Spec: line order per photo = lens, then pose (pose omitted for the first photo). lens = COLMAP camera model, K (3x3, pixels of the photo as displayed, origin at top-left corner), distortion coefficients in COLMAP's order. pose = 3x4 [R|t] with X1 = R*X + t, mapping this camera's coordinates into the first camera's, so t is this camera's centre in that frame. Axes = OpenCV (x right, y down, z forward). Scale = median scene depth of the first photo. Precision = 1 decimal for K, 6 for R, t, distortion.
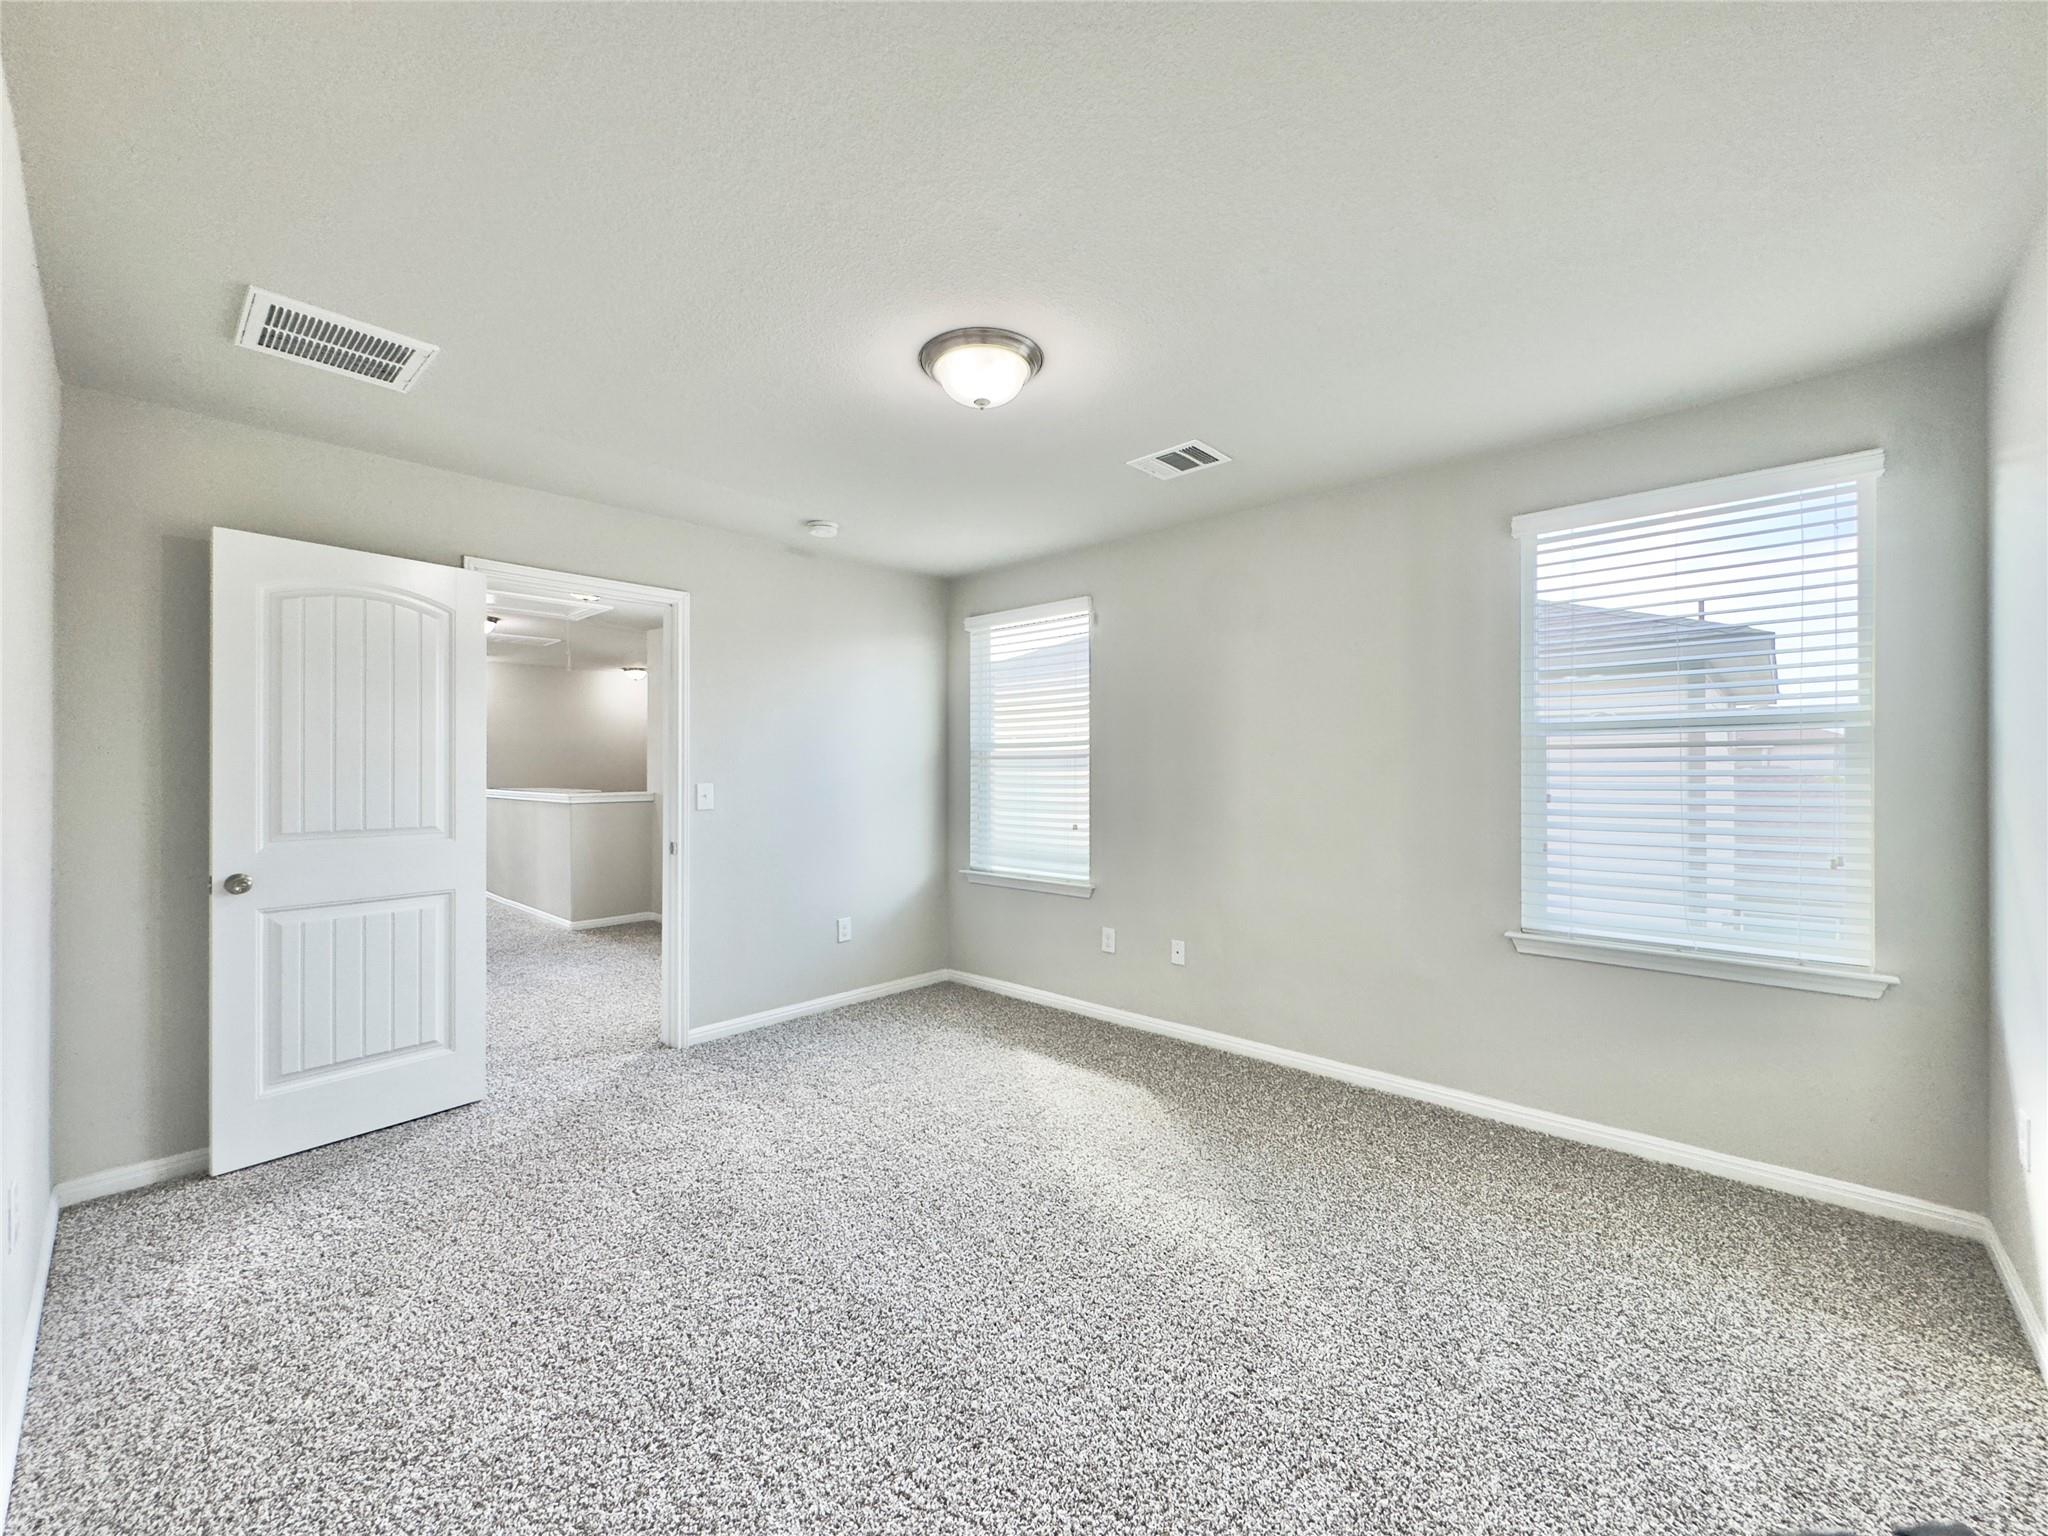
lens RADIAL K [[814.2, 0, 1024.0], [0, 814.2, 768.0], [0, 0, 1]] dist [-0.000210, -0.000126]
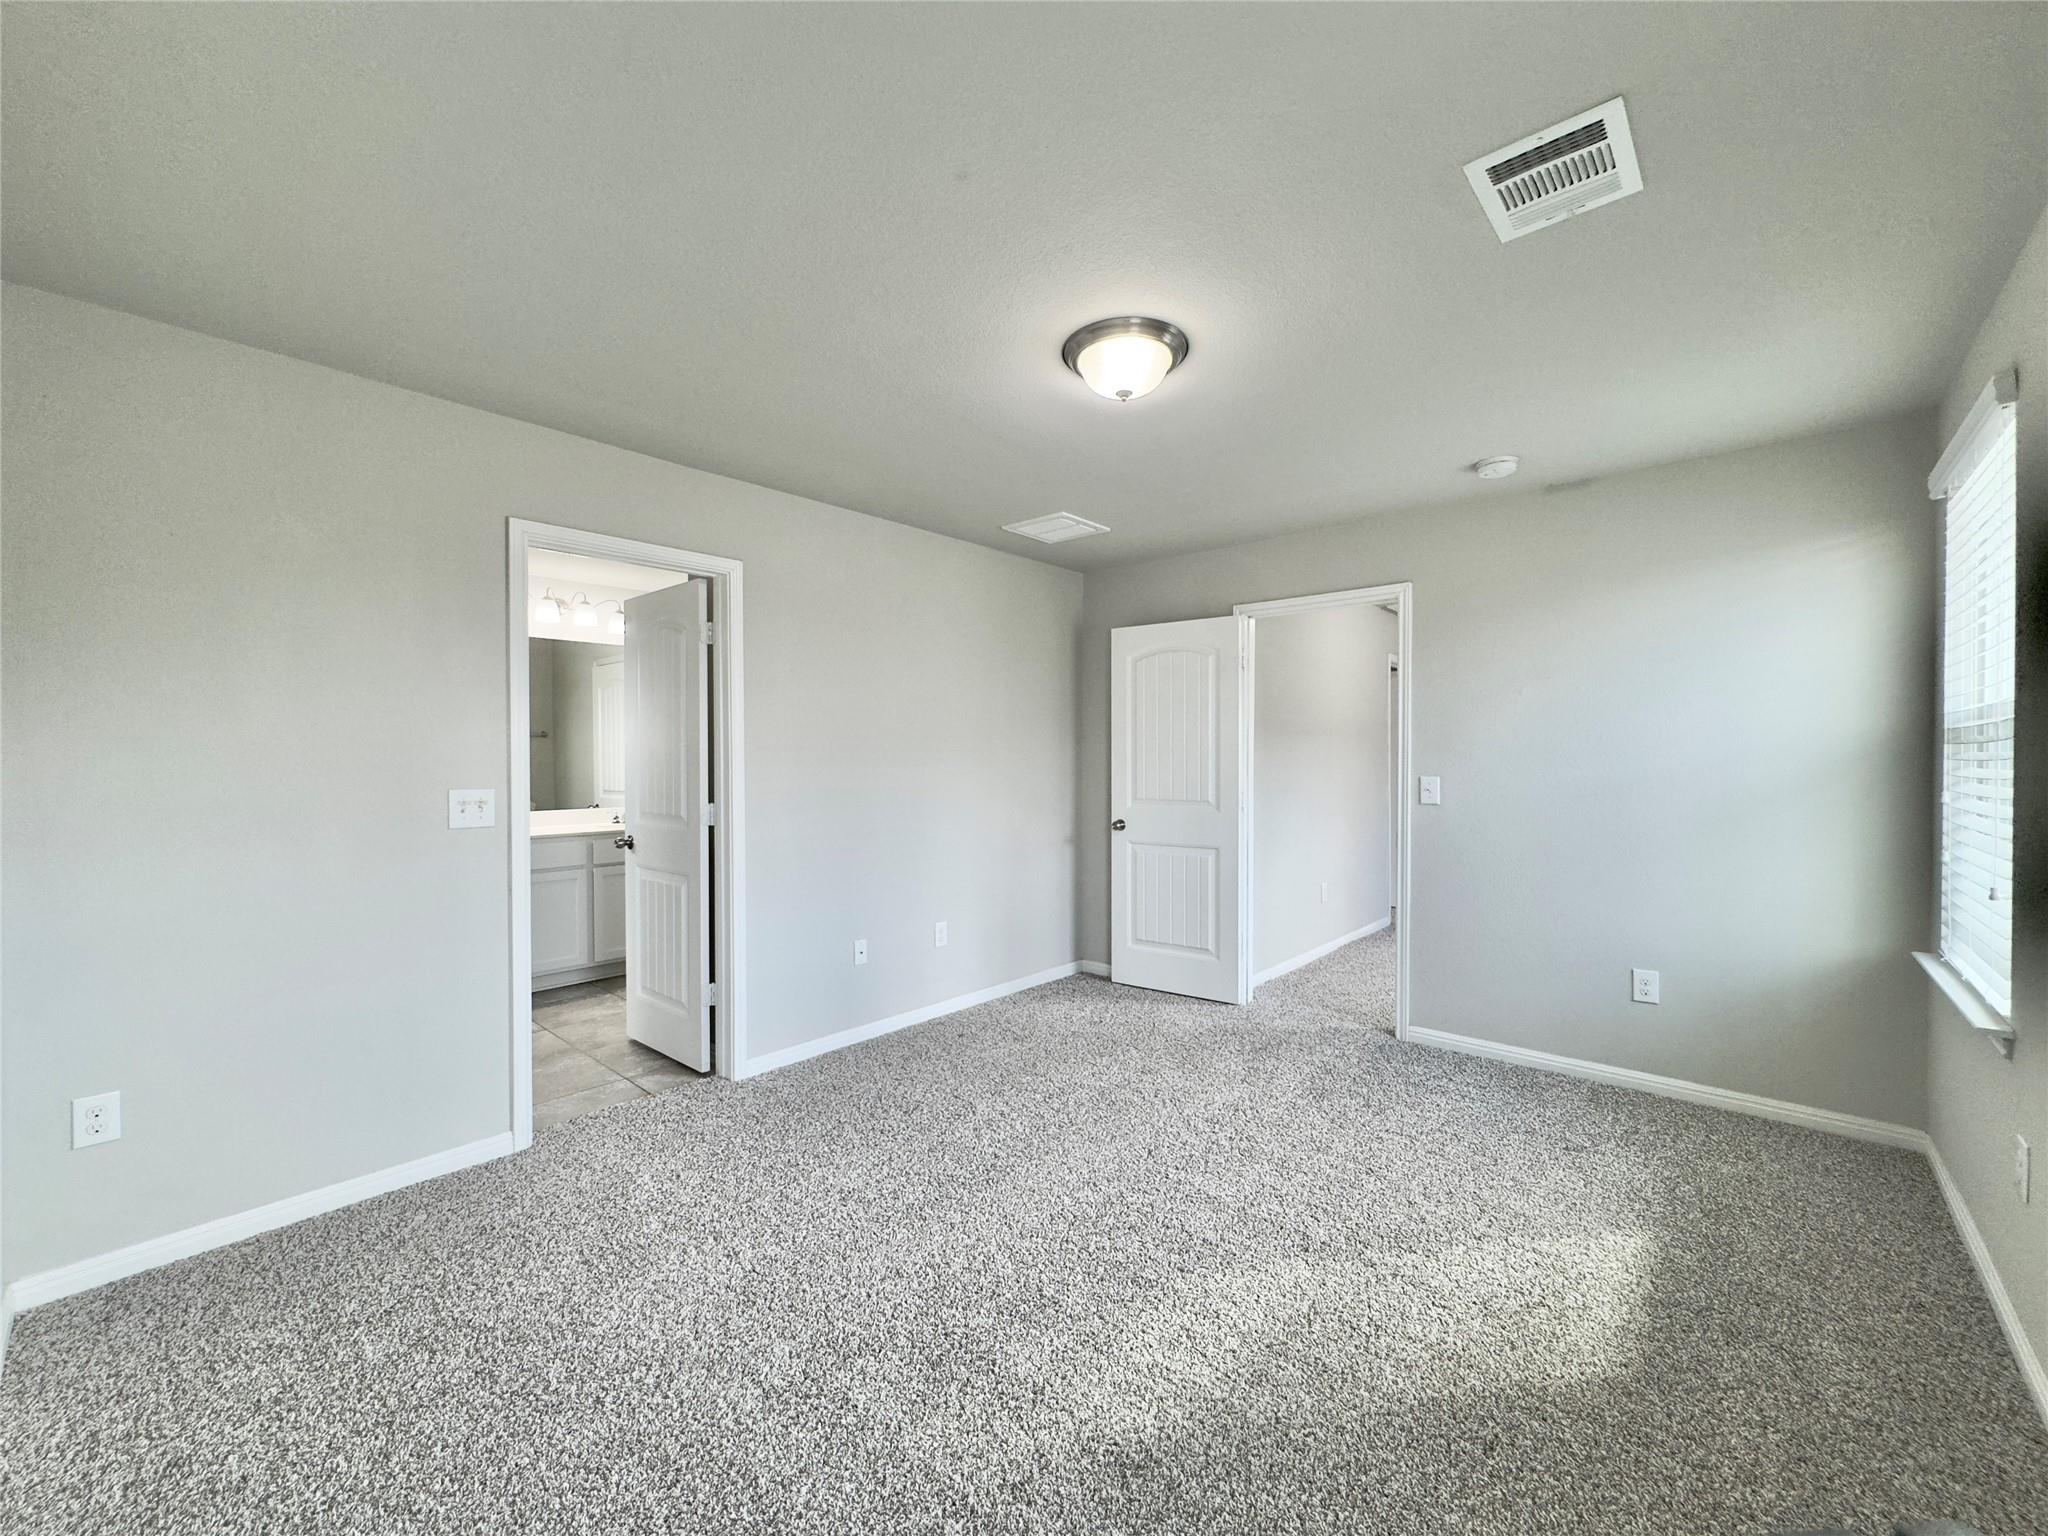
lens RADIAL K [[814.2, 0, 1024.0], [0, 814.2, 768.0], [0, 0, 1]] dist [-0.000210, -0.000126]
pose [[0.019601, 0.012315, -0.999732, 0.702446], [0.002785, 0.999920, 0.012372, -0.004940], [0.999804, -0.003027, 0.019565, 0.640968]]
